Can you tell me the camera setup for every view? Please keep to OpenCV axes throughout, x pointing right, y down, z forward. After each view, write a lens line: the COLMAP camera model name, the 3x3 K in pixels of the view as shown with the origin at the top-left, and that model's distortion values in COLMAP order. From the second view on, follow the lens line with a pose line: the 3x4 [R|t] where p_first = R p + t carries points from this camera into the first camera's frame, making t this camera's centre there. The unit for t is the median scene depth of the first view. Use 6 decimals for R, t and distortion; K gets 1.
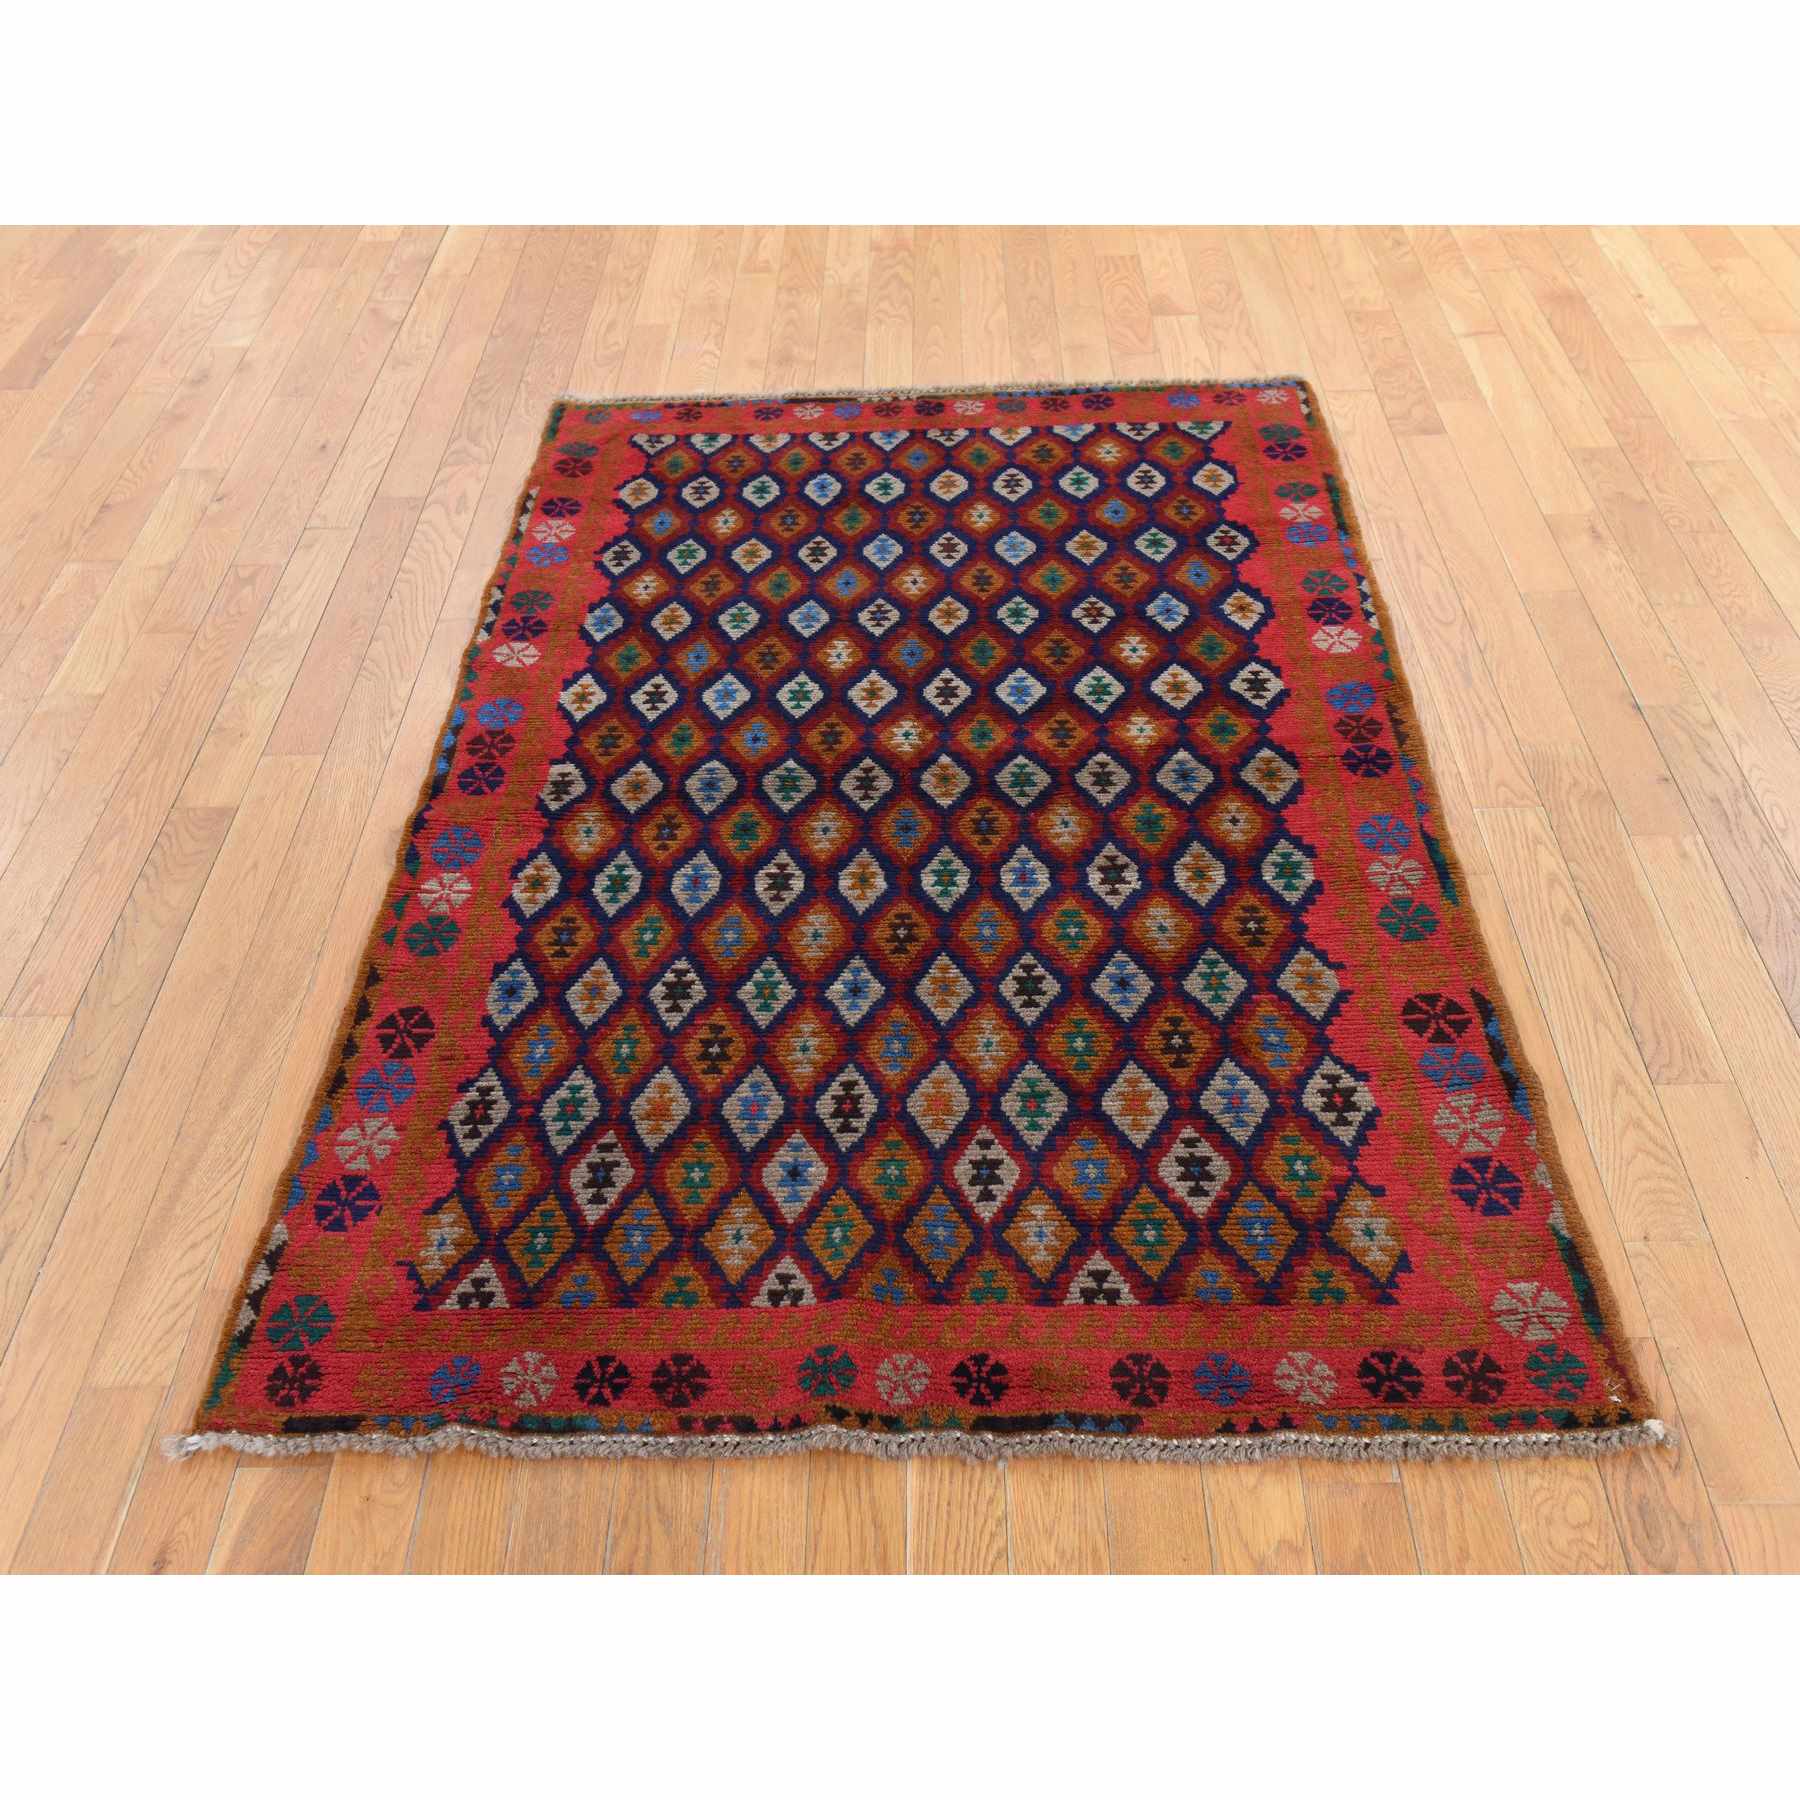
lens RADIAL K [[2328.2, 0, 900.0], [0, 2328.2, 900.0], [0, 0, 1]] dist [-0.018872, -0.015245]
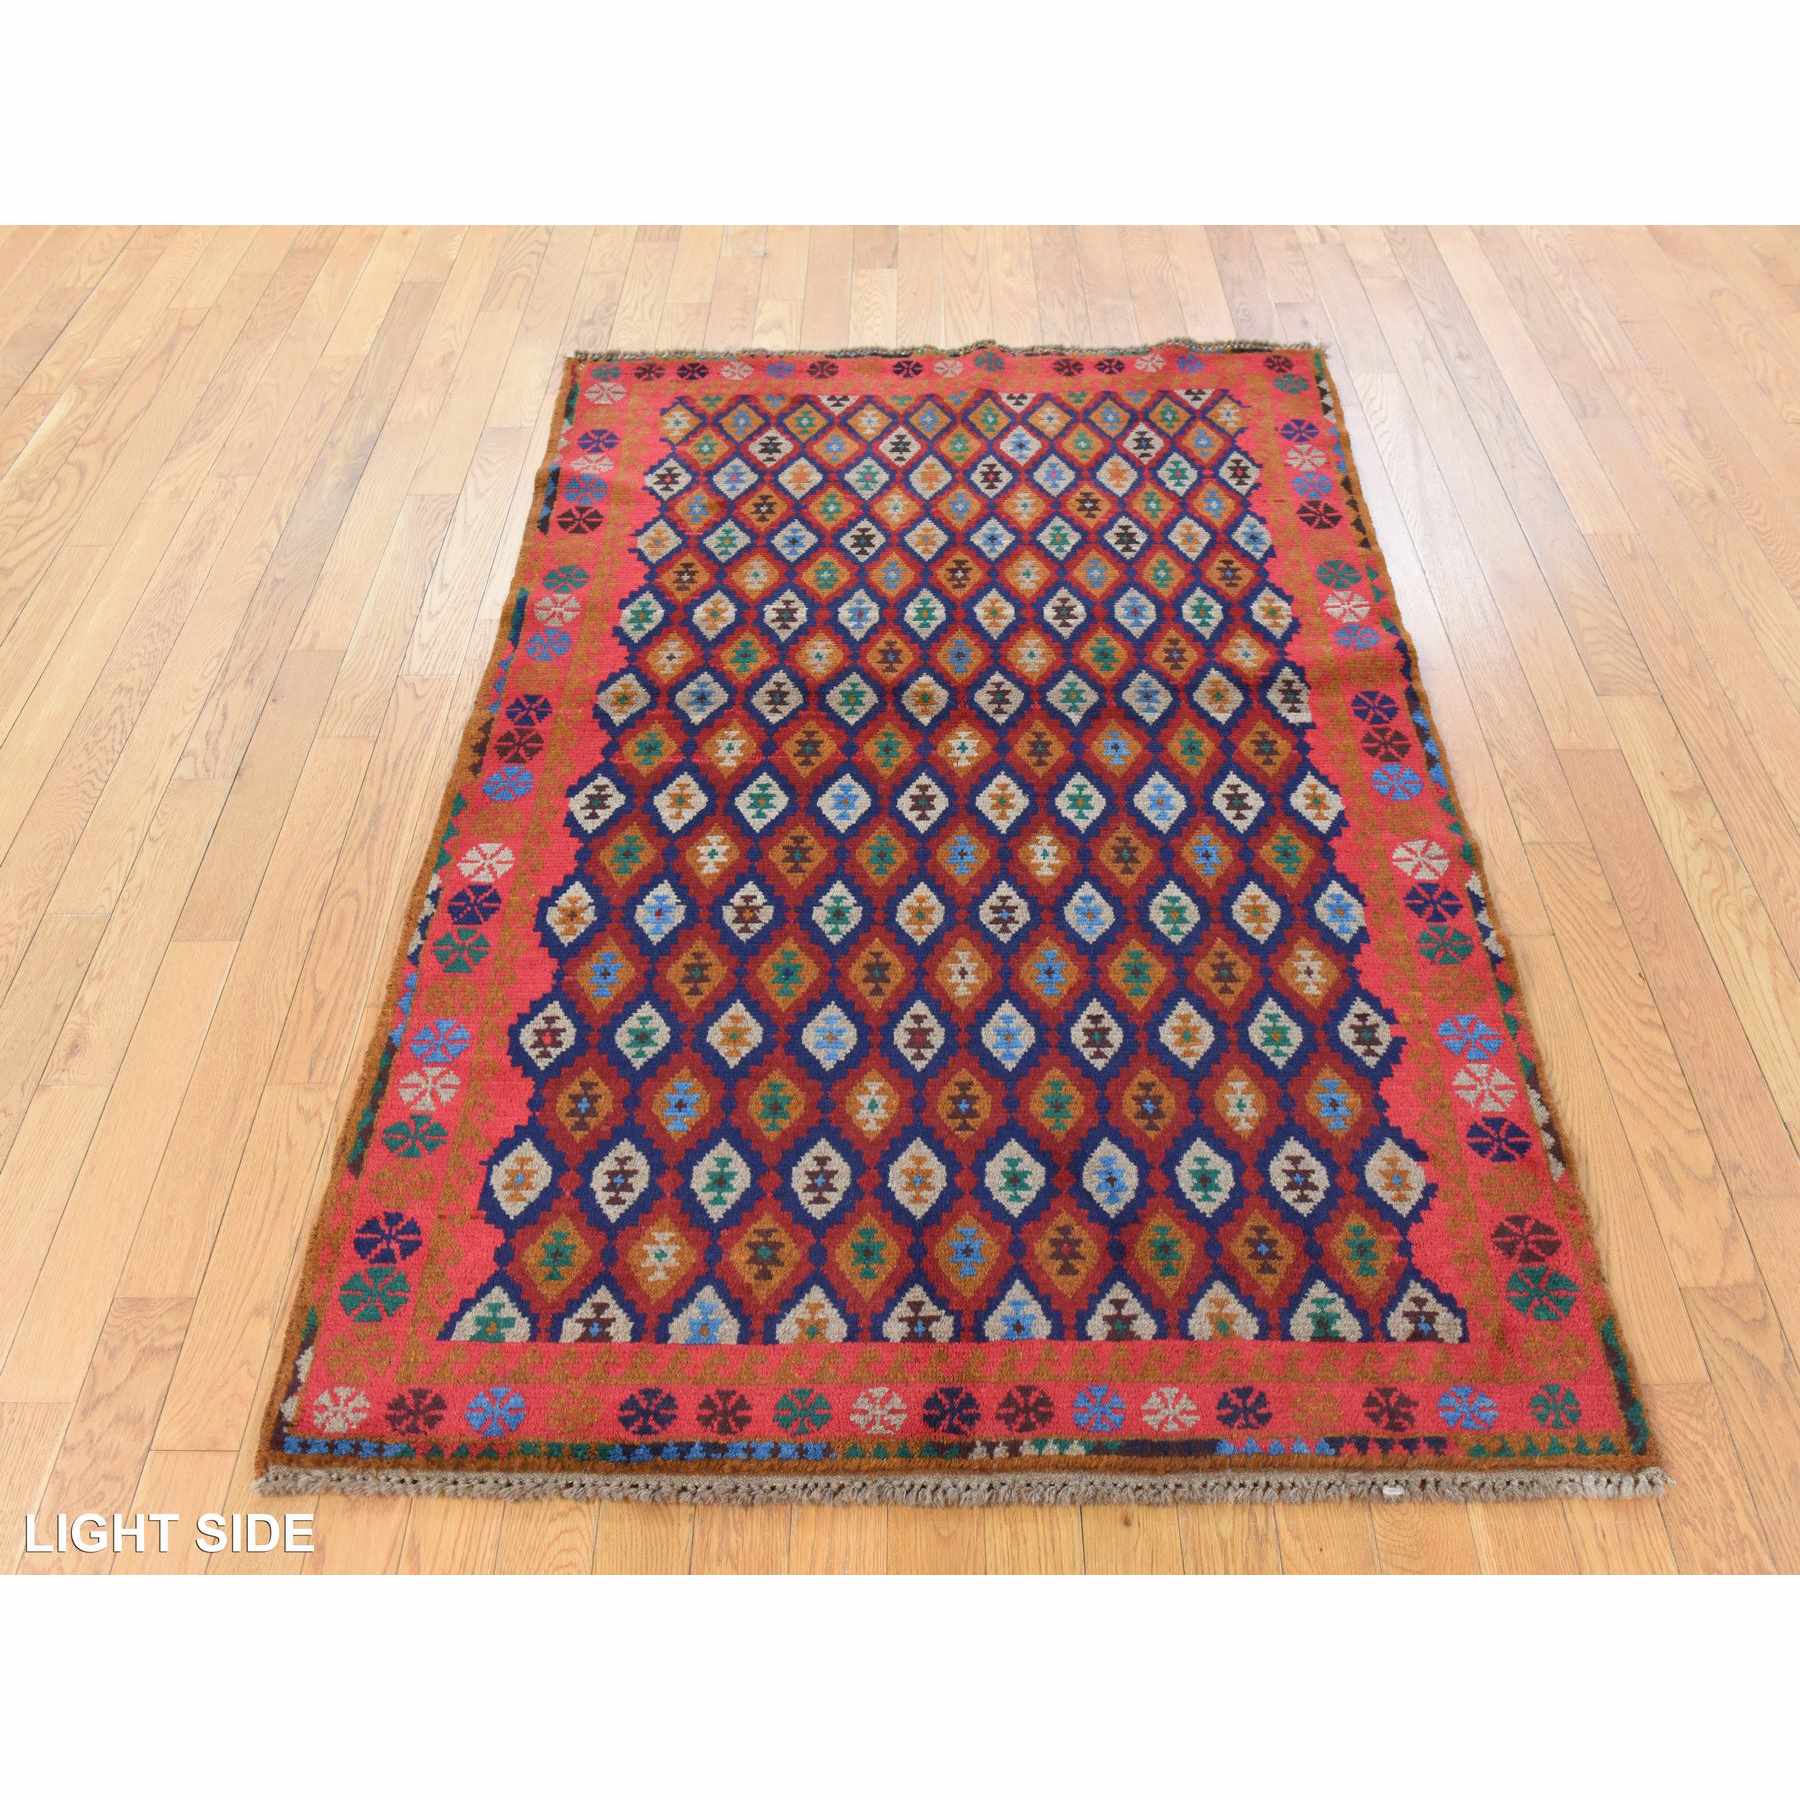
lens RADIAL K [[1958.3, 0, 900.0], [0, 1958.3, 900.0], [0, 0, 1]] dist [-0.060403, 0.008958]
pose [[-0.997790, 0.052595, 0.040618, -0.000657], [0.051126, 0.217104, 0.974809, -0.855532], [0.042452, 0.974731, -0.219313, 1.218295]]
